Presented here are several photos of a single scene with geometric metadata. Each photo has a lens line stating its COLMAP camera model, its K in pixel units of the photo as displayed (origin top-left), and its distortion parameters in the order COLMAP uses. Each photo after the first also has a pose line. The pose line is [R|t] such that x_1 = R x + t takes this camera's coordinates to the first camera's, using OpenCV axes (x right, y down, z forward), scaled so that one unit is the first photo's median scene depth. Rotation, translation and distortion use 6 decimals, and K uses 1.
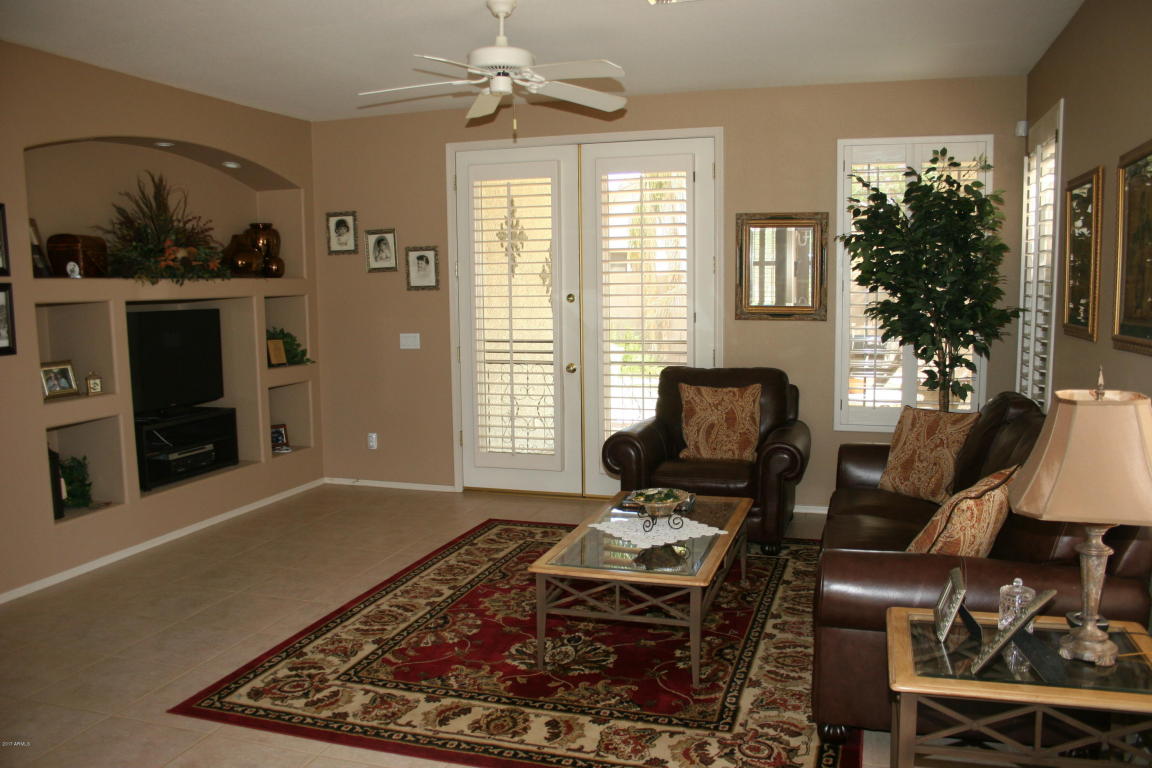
lens RADIAL K [[933.8, 0, 574.4], [0, 933.8, 384.5], [0, 0, 1]] dist [-0.132246, 0.063487]
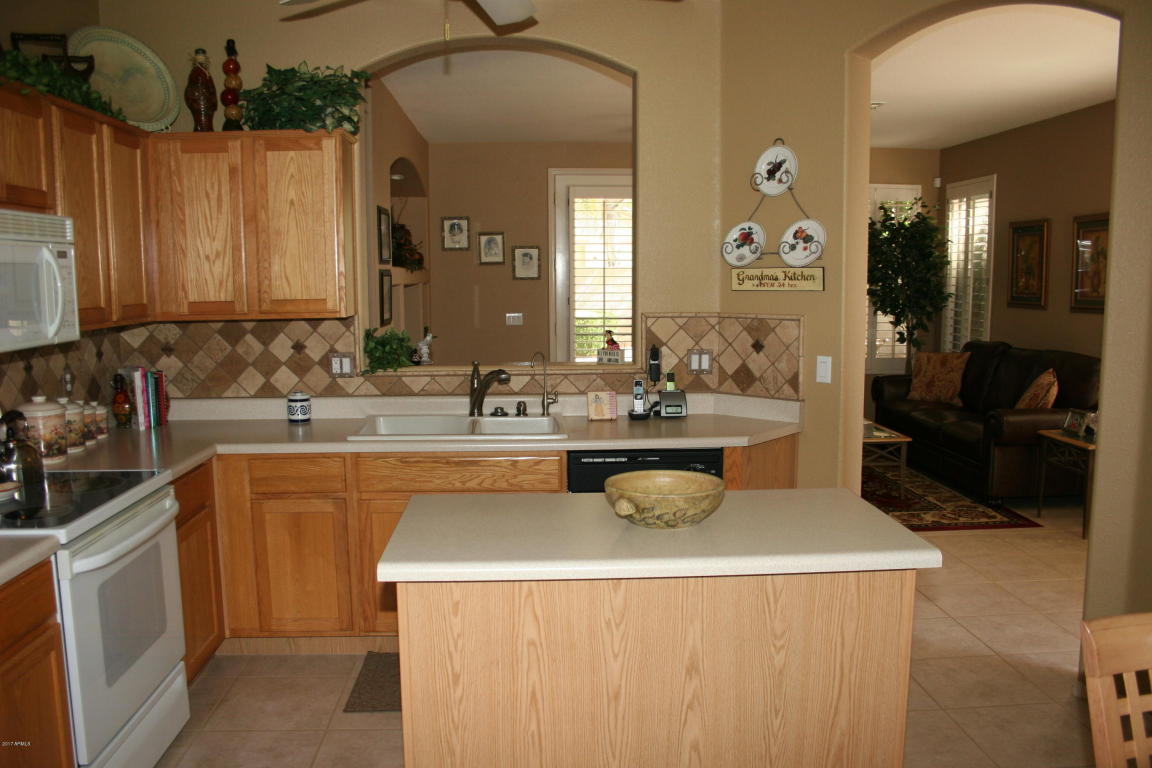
lens RADIAL K [[933.8, 0, 585.1], [0, 933.8, 384.1], [0, 0, 1]] dist [-0.132246, 0.063487]
pose [[0.931747, -0.034289, 0.361484, -0.675798], [0.031884, 0.999412, 0.012617, 0.035857], [-0.361704, -0.000231, 0.932293, -0.287443]]
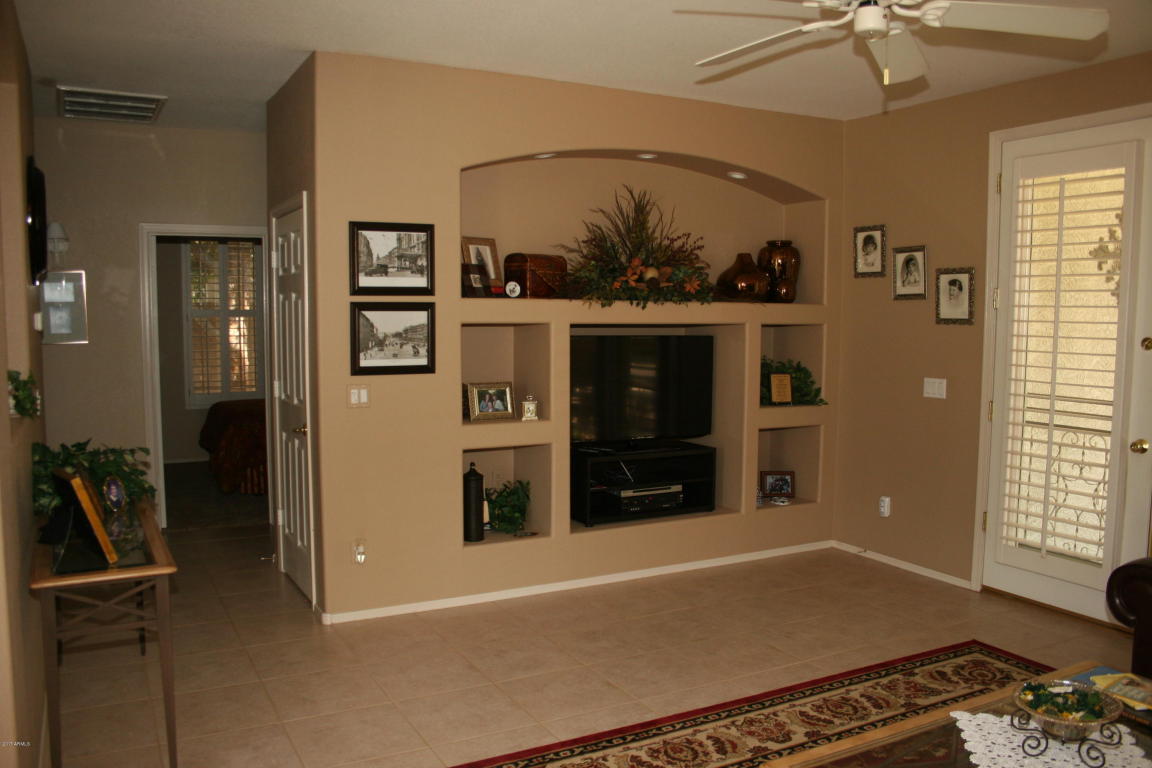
lens RADIAL K [[933.8, 0, 587.9], [0, 933.8, 392.9], [0, 0, 1]] dist [-0.132246, 0.063487]
pose [[0.724827, 0.077842, -0.684519, 0.172848], [-0.090106, 0.995773, 0.017825, -0.036303], [0.683013, 0.048759, 0.728777, 0.285147]]
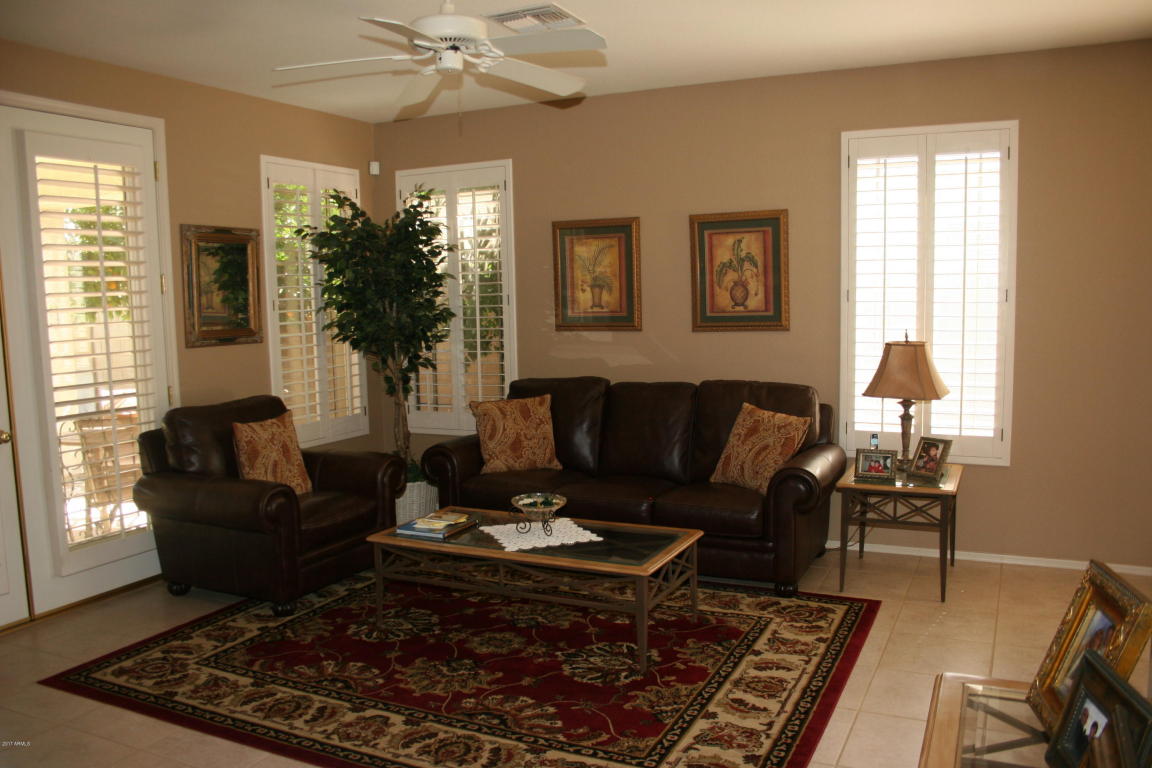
lens RADIAL K [[933.8, 0, 578.4], [0, 933.8, 394.7], [0, 0, 1]] dist [-0.132246, 0.063487]
pose [[0.150939, -0.097106, 0.983762, -0.654197], [0.127801, 0.988729, 0.077988, -0.050917], [-0.980247, 0.113955, 0.161648, 0.562508]]
